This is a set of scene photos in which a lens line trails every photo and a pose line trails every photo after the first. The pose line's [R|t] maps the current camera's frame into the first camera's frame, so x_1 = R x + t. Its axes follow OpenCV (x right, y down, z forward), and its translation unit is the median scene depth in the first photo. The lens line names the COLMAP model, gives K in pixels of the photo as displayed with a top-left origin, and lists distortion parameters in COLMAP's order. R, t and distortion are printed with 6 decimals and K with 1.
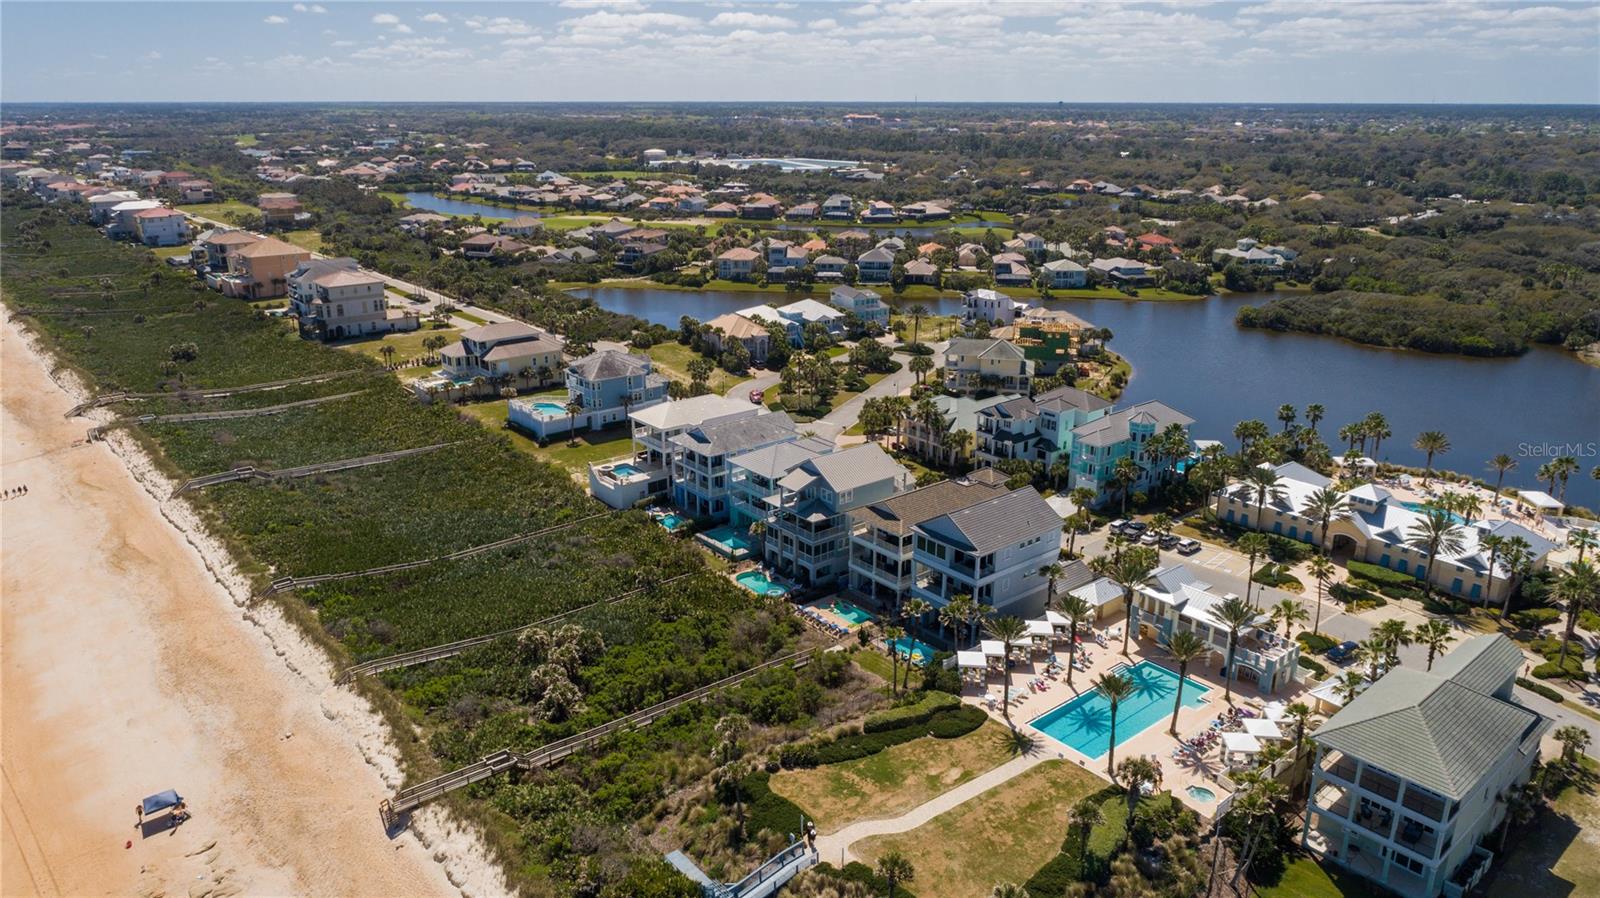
lens RADIAL K [[1032.5, 0, 800.0], [0, 1032.5, 449.0], [0, 0, 1]] dist [-0.006918, 0.001926]
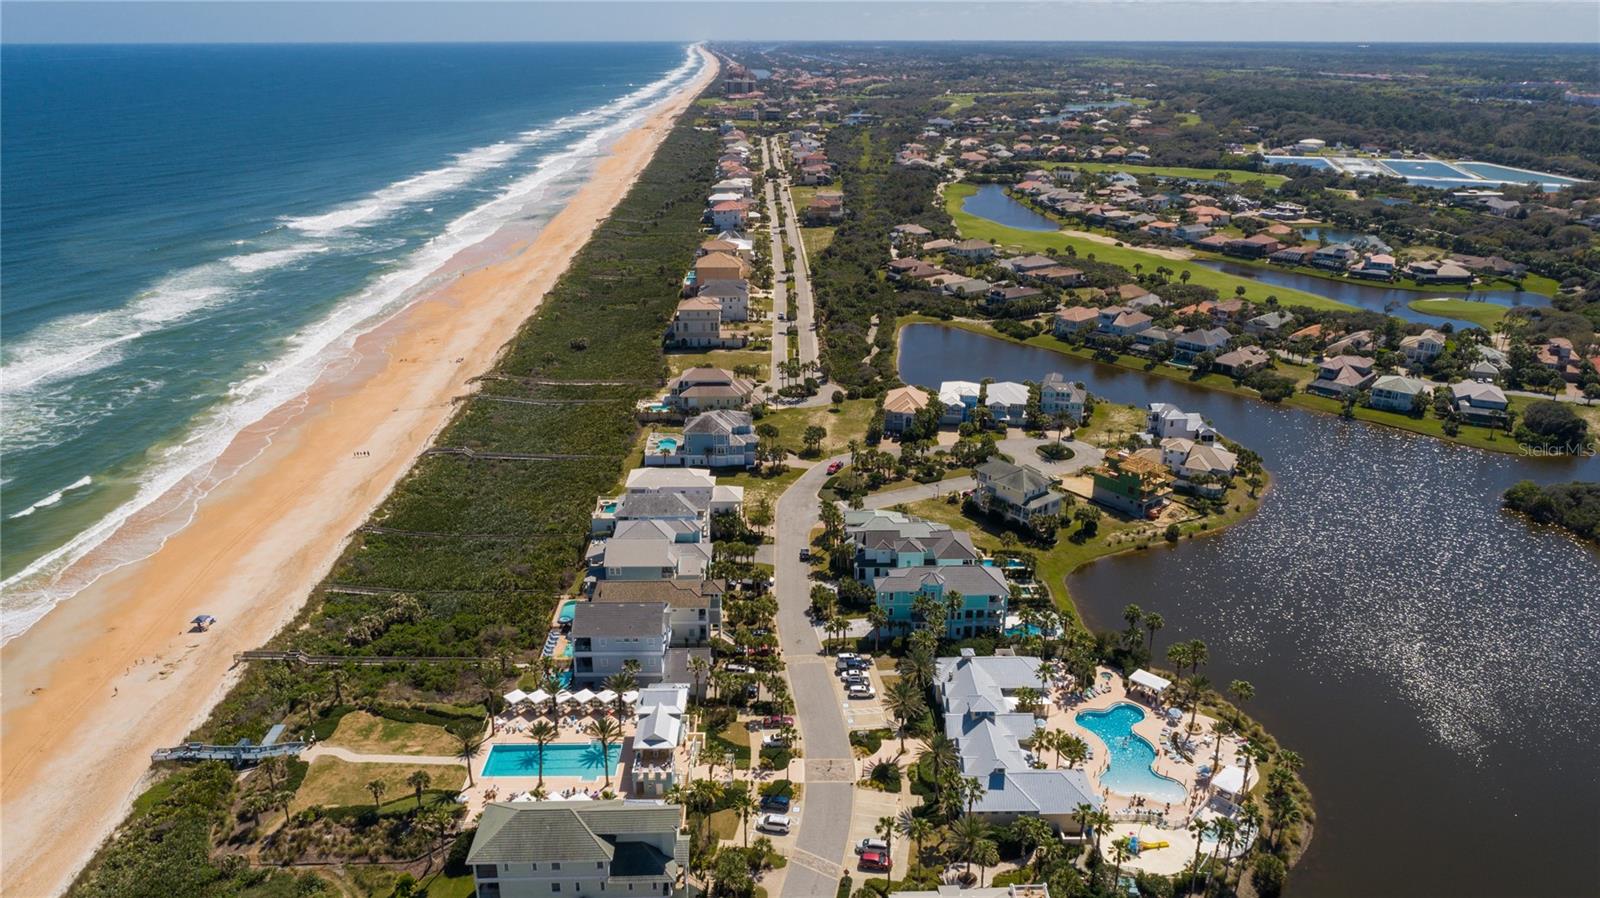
lens RADIAL K [[1032.5, 0, 800.0], [0, 1032.5, 449.0], [0, 0, 1]] dist [-0.006918, 0.001926]
pose [[0.796420, 0.218948, -0.563717, 0.728690], [-0.198216, 0.975174, 0.098719, -0.222173], [0.571337, 0.033116, 0.820047, -0.020613]]
